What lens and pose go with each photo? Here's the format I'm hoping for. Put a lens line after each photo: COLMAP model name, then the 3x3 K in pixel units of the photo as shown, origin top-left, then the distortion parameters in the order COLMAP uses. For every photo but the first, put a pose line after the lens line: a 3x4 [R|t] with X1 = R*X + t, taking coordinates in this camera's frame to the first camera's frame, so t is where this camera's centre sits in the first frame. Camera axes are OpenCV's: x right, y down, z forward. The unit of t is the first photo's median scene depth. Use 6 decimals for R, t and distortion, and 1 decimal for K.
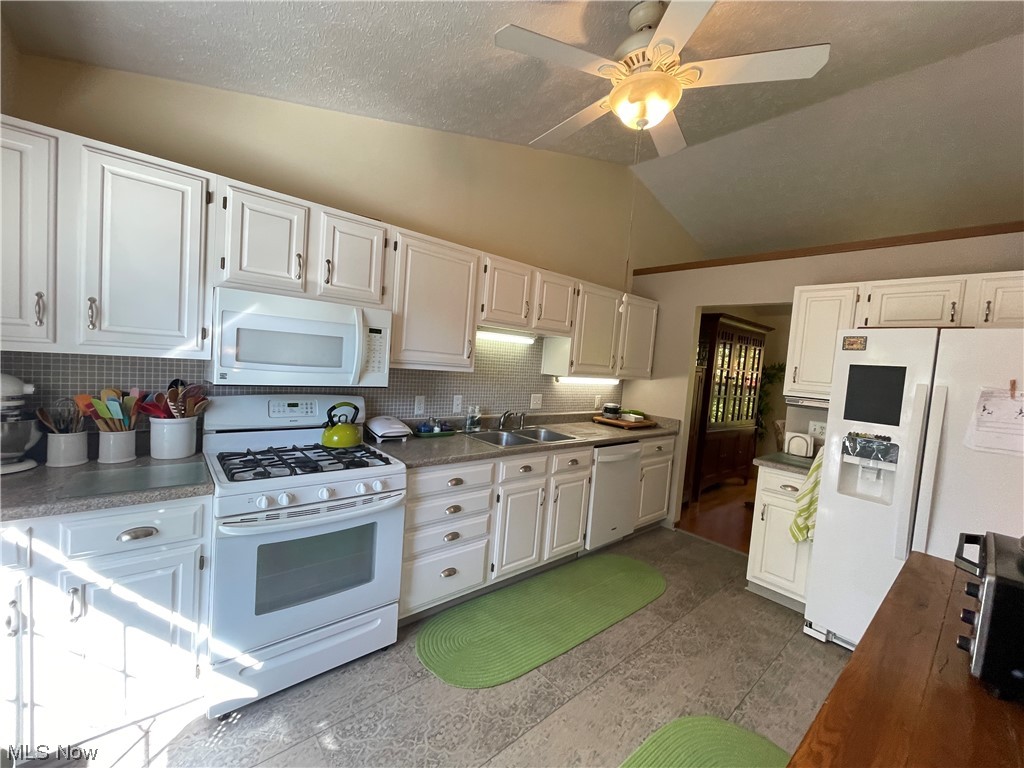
lens RADIAL K [[413.0, 0, 508.5], [0, 413.0, 382.1], [0, 0, 1]] dist [-0.000794, 0.000352]
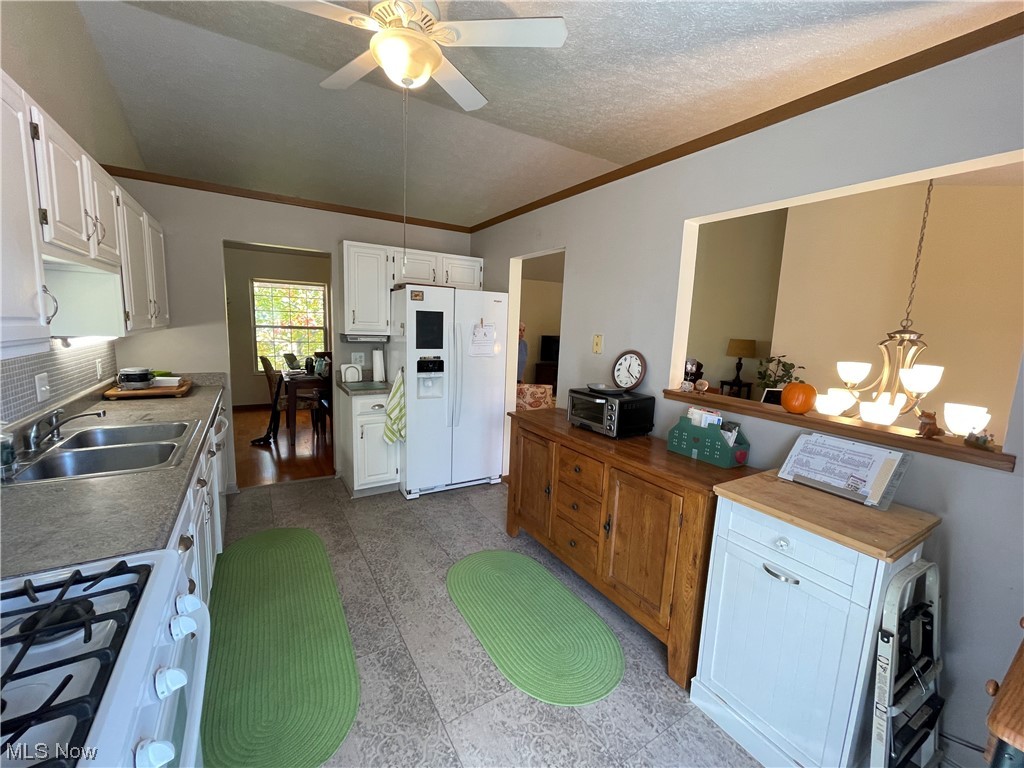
lens RADIAL K [[413.0, 0, 508.5], [0, 413.0, 382.1], [0, 0, 1]] dist [-0.000794, 0.000352]
pose [[0.159471, -0.208945, 0.964837, -0.573071], [0.026469, 0.977898, 0.207399, -0.090500], [-0.986848, -0.007536, 0.161477, 0.453432]]
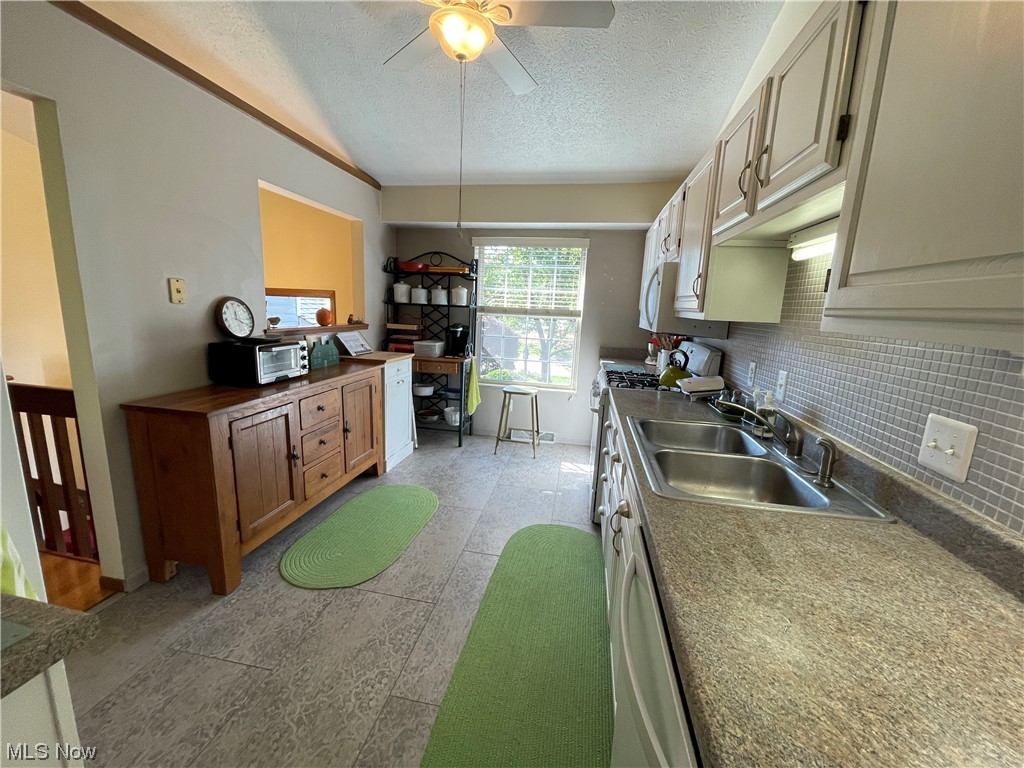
lens RADIAL K [[413.0, 0, 508.5], [0, 413.0, 382.1], [0, 0, 1]] dist [-0.000794, 0.000352]
pose [[-0.775839, 0.009132, -0.630865, 0.697201], [-0.132876, 0.975104, 0.177526, -0.003059], [0.616780, 0.221559, -0.755311, 1.588099]]
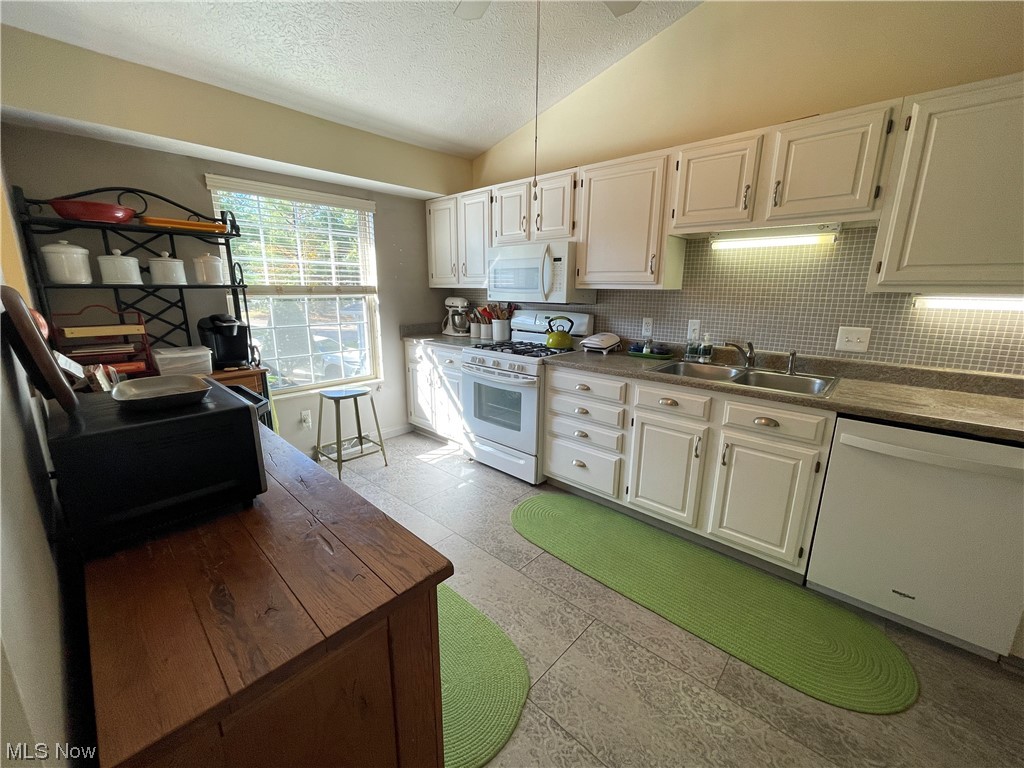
lens RADIAL K [[413.0, 0, 508.5], [0, 413.0, 382.1], [0, 0, 1]] dist [-0.000794, 0.000352]
pose [[0.116747, 0.150208, -0.981737, 0.958086], [-0.052725, 0.988040, 0.144903, 0.075708], [0.991761, 0.034845, 0.123270, 0.660815]]
